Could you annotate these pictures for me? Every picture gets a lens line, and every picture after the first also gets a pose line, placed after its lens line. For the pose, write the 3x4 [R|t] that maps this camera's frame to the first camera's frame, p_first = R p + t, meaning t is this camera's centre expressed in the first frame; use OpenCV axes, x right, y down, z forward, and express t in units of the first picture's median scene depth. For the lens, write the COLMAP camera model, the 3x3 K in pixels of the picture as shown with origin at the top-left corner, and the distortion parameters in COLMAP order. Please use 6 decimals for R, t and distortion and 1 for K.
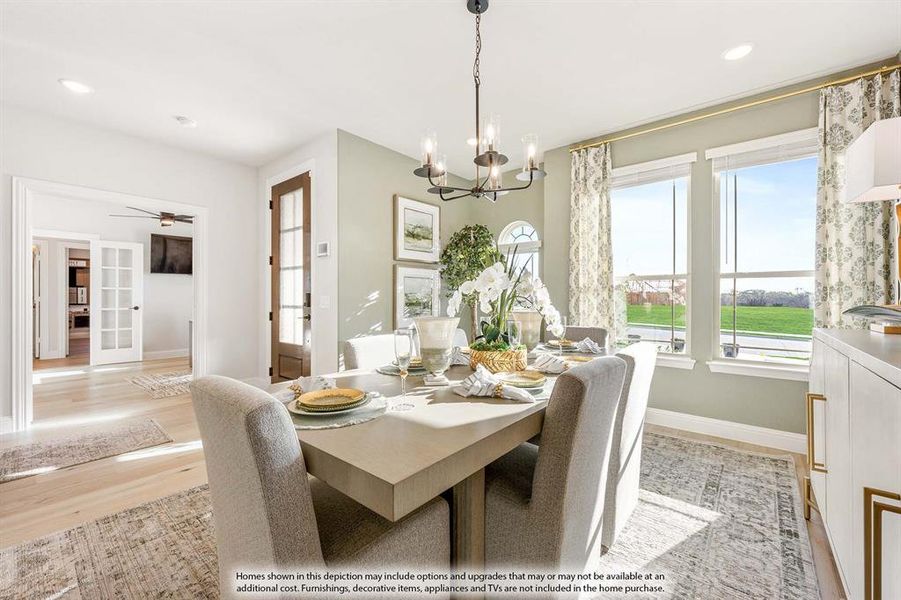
lens RADIAL K [[370.7, 0, 450.1], [0, 370.7, 295.2], [0, 0, 1]] dist [-0.000913, -0.000088]
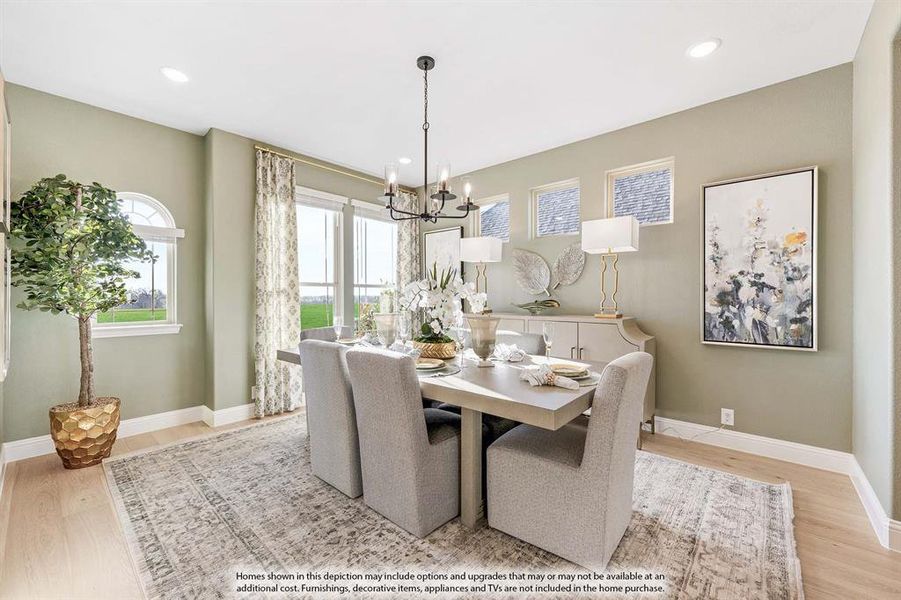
lens RADIAL K [[370.7, 0, 450.1], [0, 370.7, 295.2], [0, 0, 1]] dist [-0.000913, -0.000088]
pose [[0.019847, 0.002530, 0.999800, -2.241461], [-0.004285, 0.999988, -0.002445, -0.030226], [-0.999794, -0.004235, 0.019857, 1.716519]]
